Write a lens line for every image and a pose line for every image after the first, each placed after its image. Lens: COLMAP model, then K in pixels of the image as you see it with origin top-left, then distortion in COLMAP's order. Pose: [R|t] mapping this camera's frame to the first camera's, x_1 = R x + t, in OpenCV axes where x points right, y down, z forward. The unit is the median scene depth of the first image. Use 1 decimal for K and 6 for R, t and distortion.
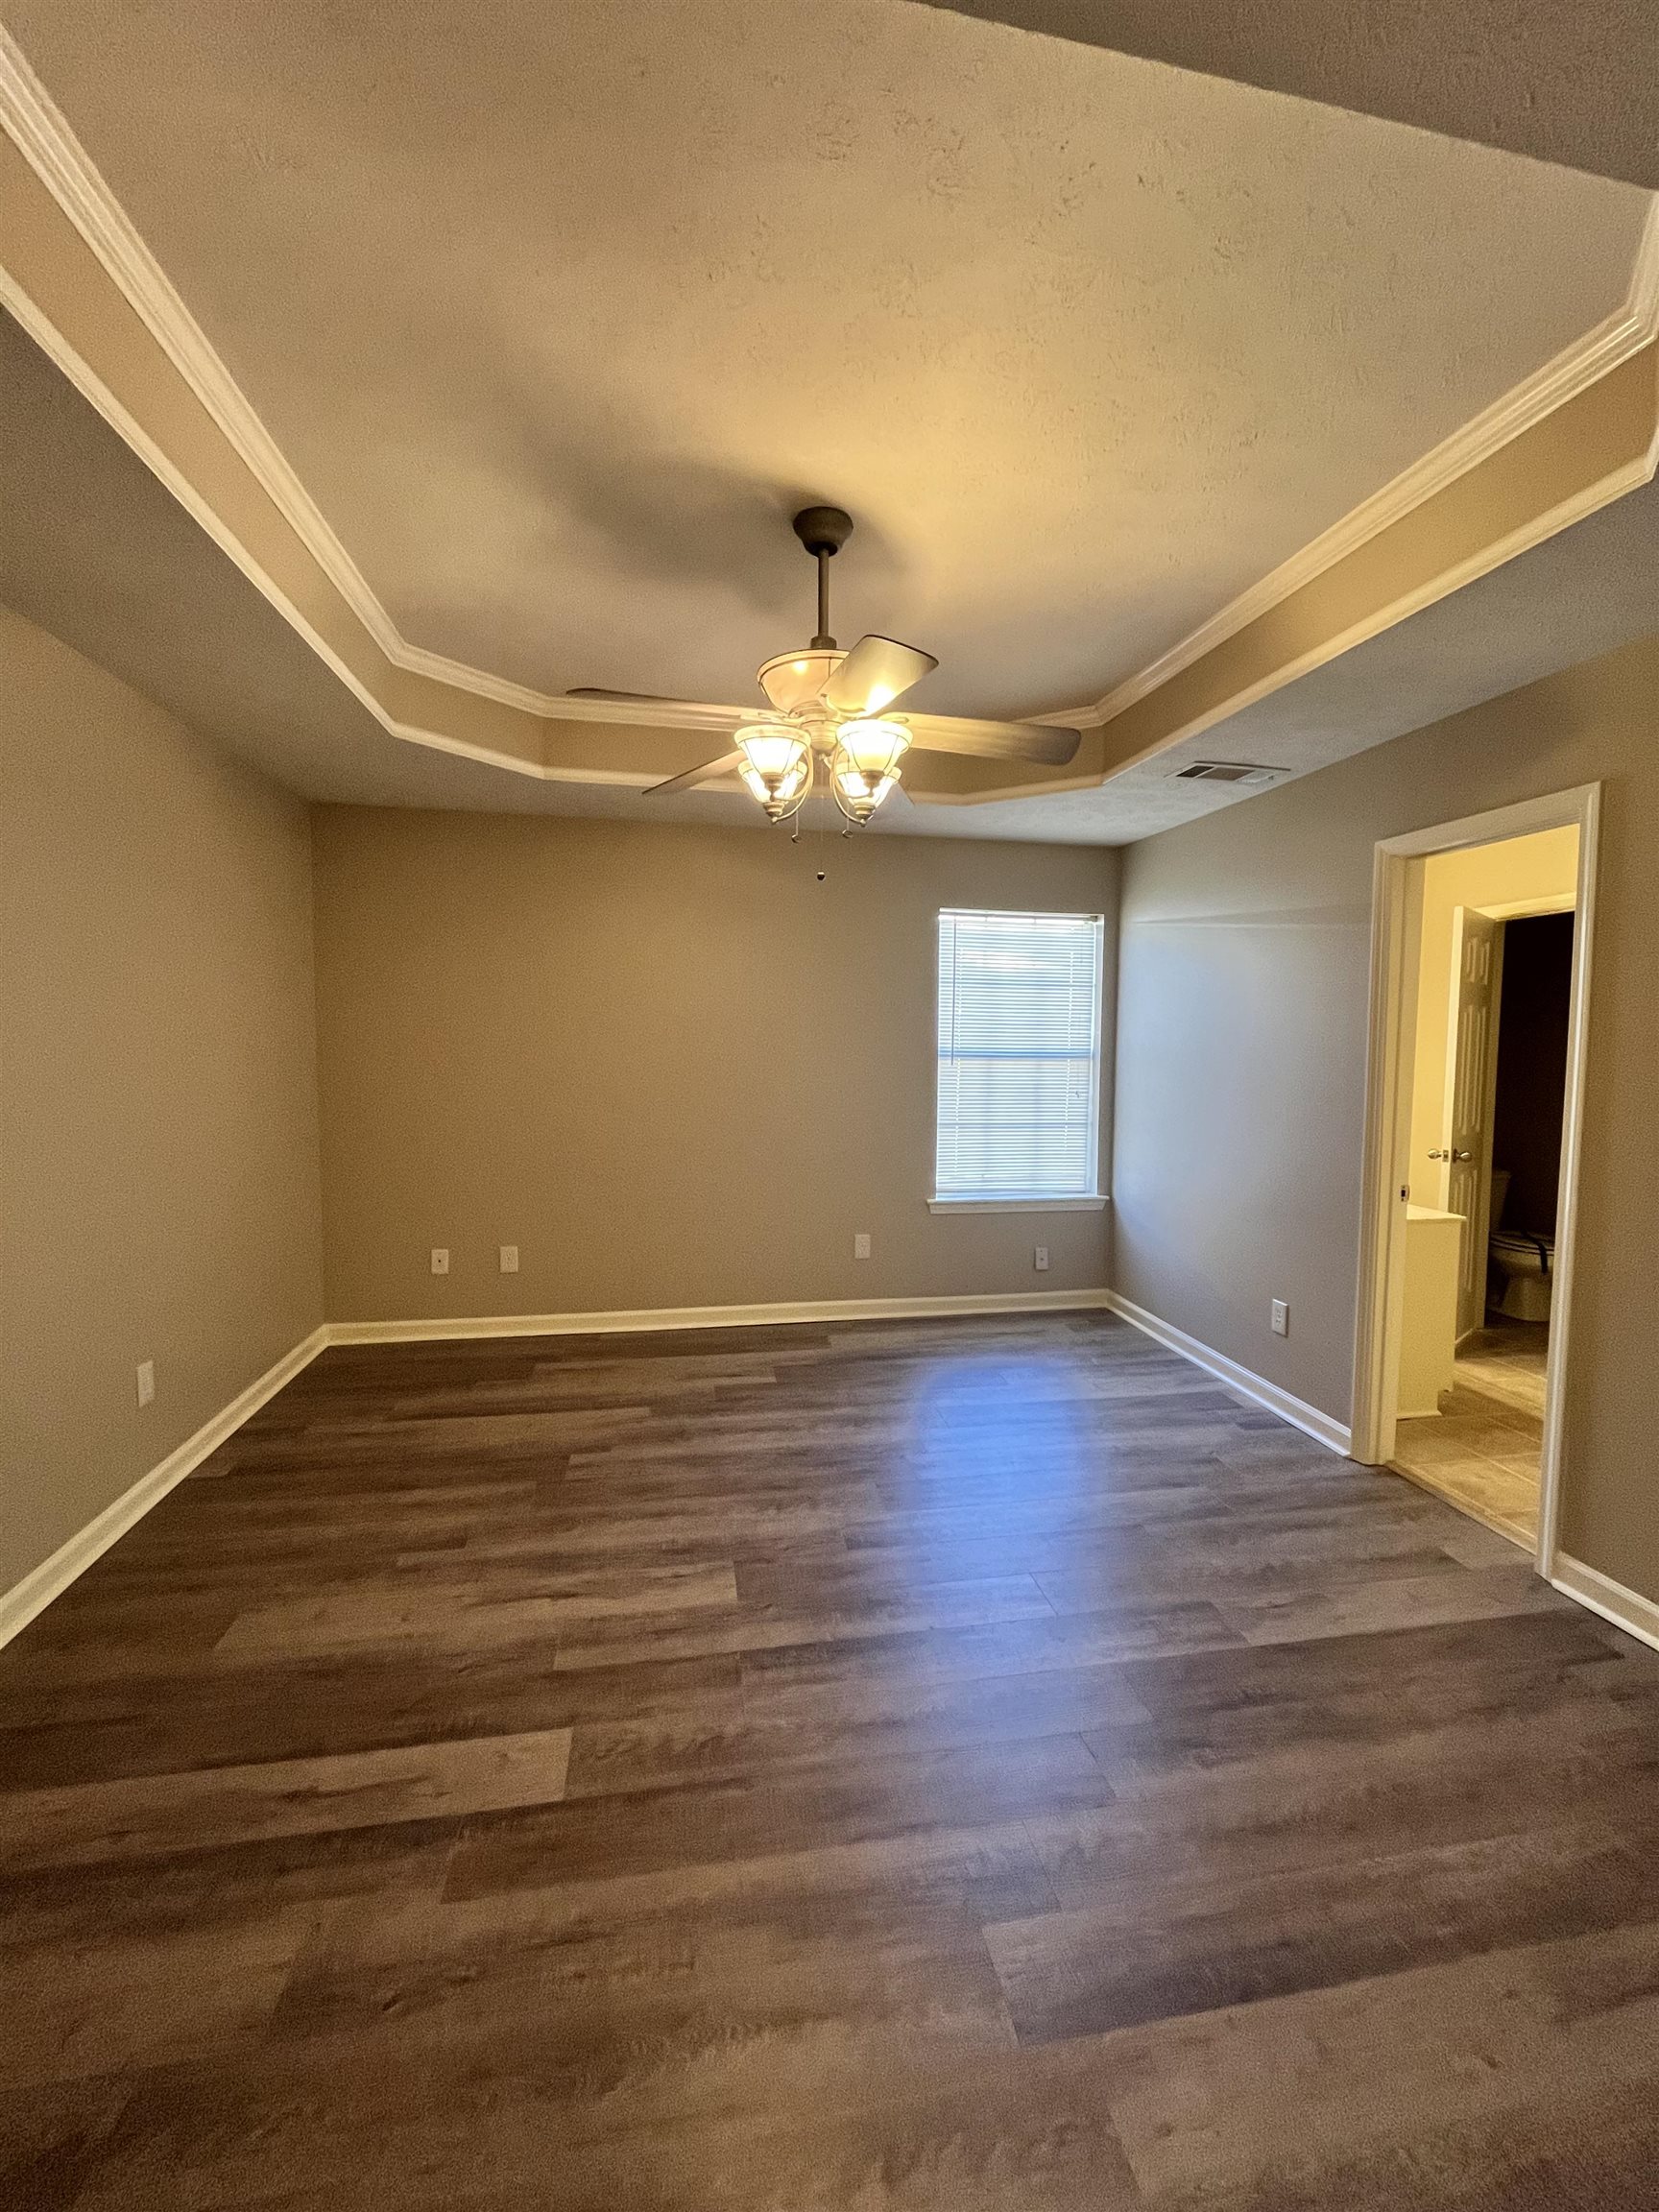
lens RADIAL K [[896.2, 0, 835.1], [0, 896.2, 1095.9], [0, 0, 1]] dist [-0.001919, -0.000252]
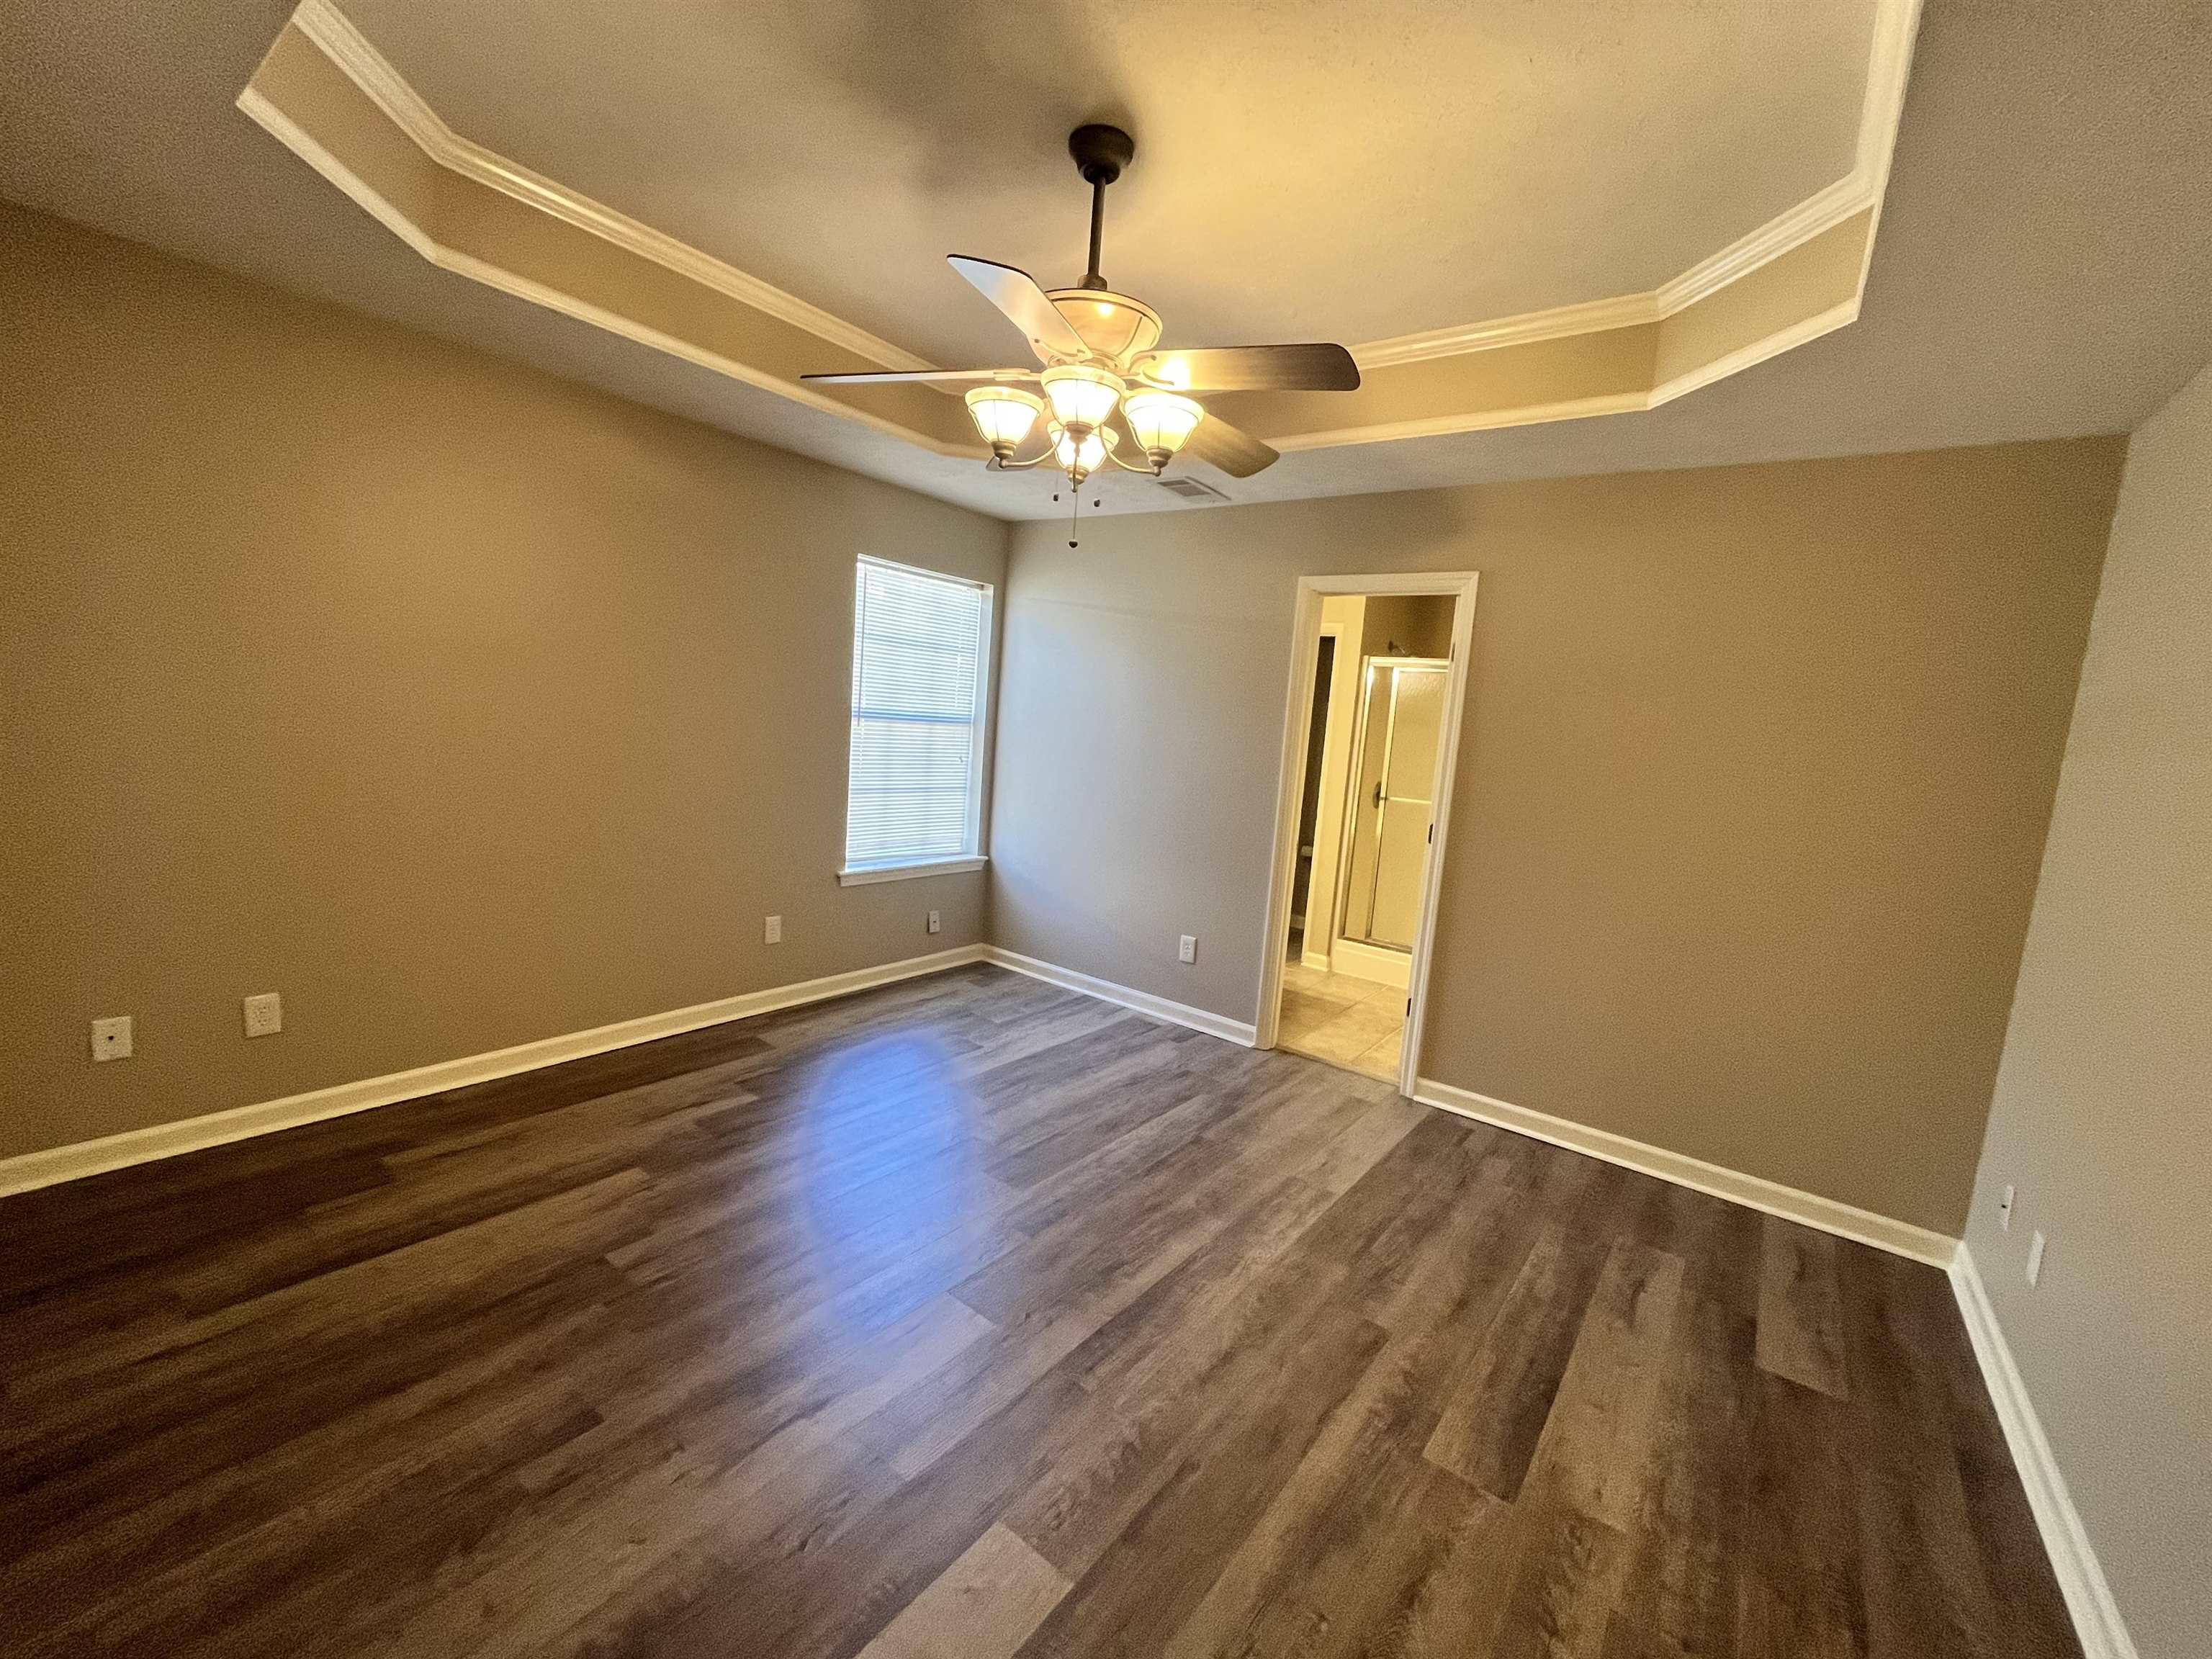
lens RADIAL K [[896.2, 0, 1105.4], [0, 896.2, 822.9], [0, 0, 1]] dist [-0.001919, -0.000252]
pose [[0.740193, -0.032336, 0.671617, -0.396201], [-0.028809, 0.996401, 0.079724, -0.020652], [-0.671777, -0.078360, 0.736597, 0.174790]]
